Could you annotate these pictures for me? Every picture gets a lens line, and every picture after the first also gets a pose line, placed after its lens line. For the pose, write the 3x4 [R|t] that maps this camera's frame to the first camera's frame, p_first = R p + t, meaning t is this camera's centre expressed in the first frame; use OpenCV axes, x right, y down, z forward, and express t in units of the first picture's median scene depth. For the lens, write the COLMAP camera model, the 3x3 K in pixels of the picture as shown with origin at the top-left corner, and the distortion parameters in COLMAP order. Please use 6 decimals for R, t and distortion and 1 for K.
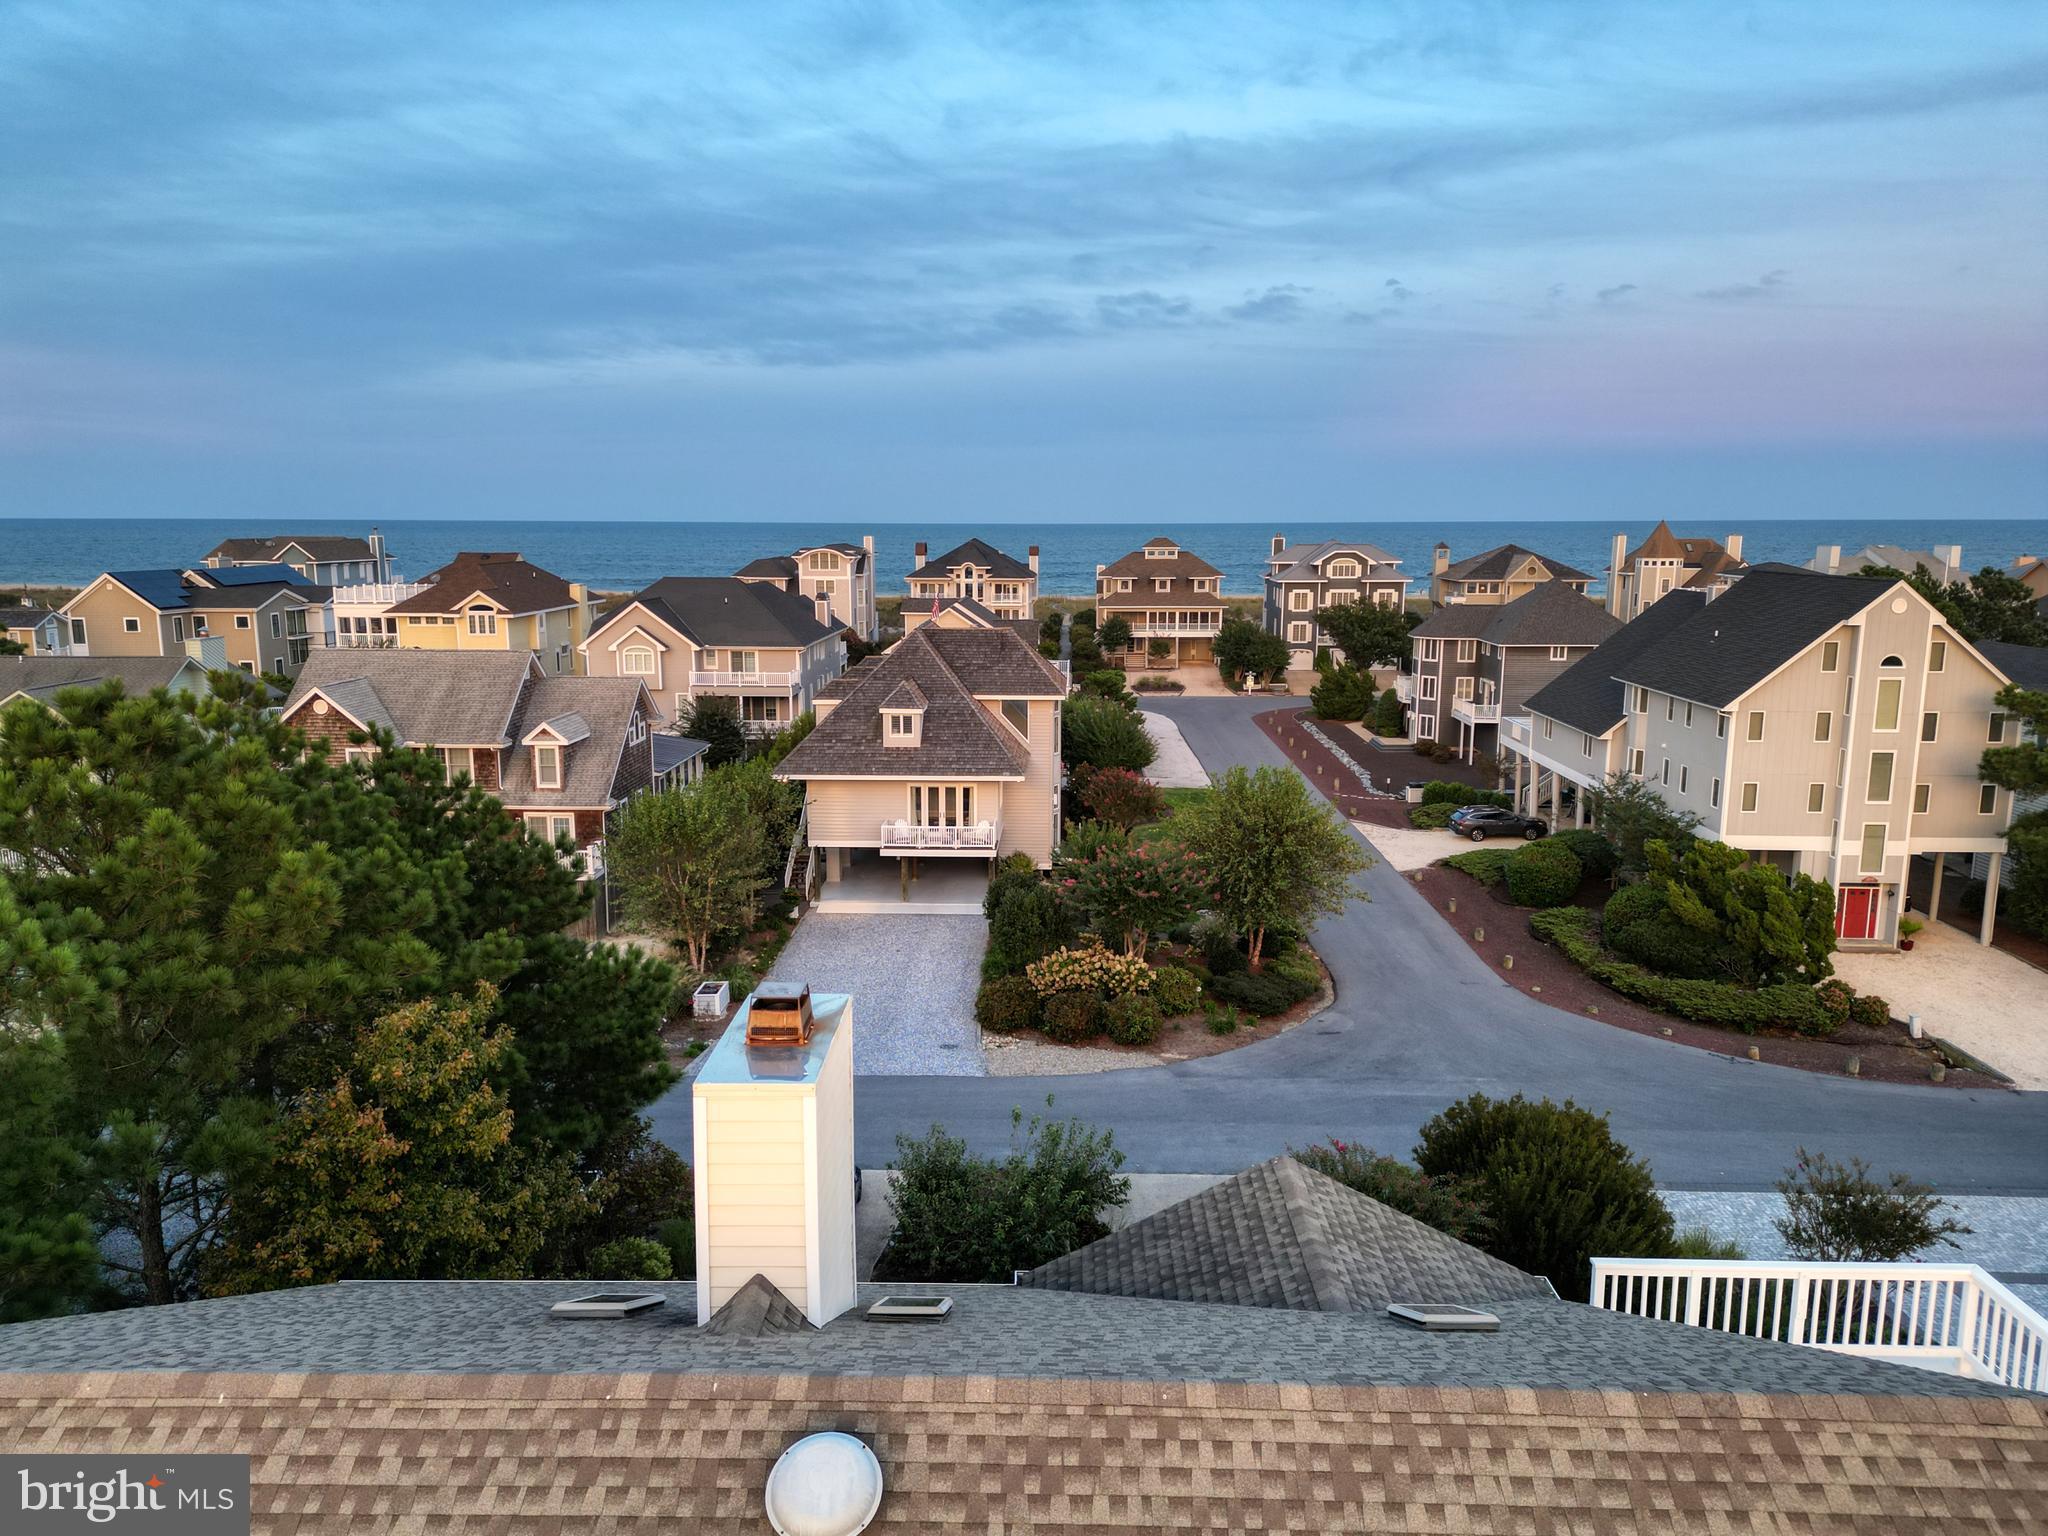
lens RADIAL K [[1410.8, 0, 1027.6], [0, 1410.8, 734.2], [0, 0, 1]] dist [0.086095, -0.000908]
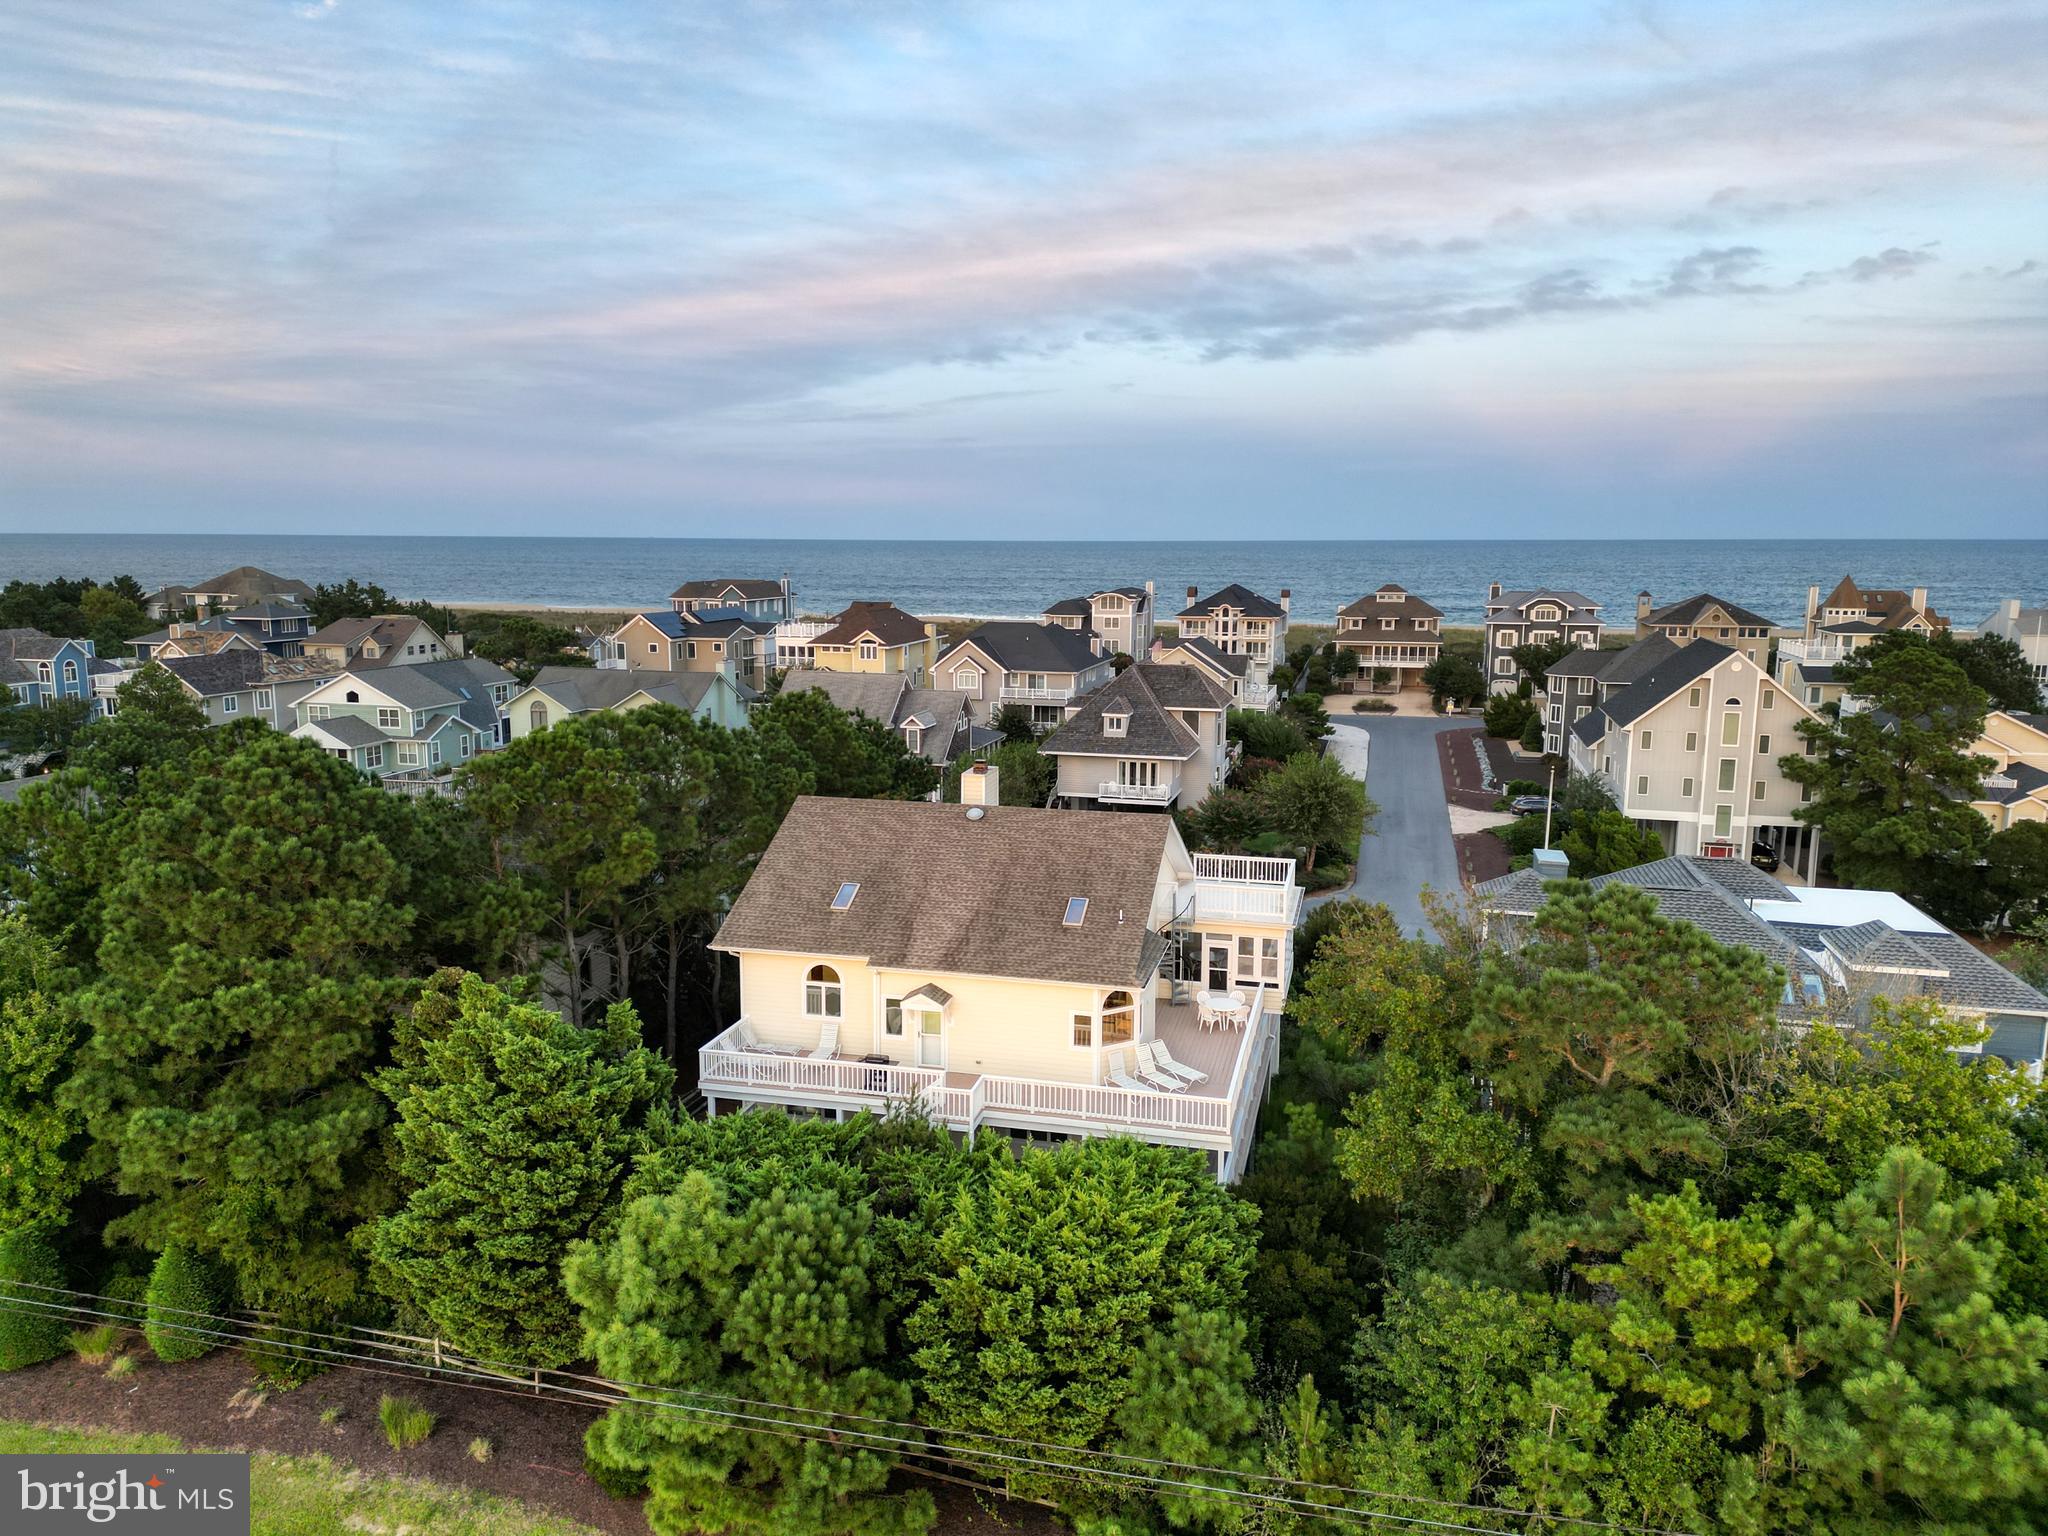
lens RADIAL K [[1434.5, 0, 1022.9], [0, 1434.5, 756.4], [0, 0, 1]] dist [0.003727, 0.000412]
pose [[0.972234, 0.035411, -0.231317, 0.113645], [-0.034665, 0.999372, 0.007290, 0.013494], [0.231430, 0.000931, 0.972851, -0.382283]]
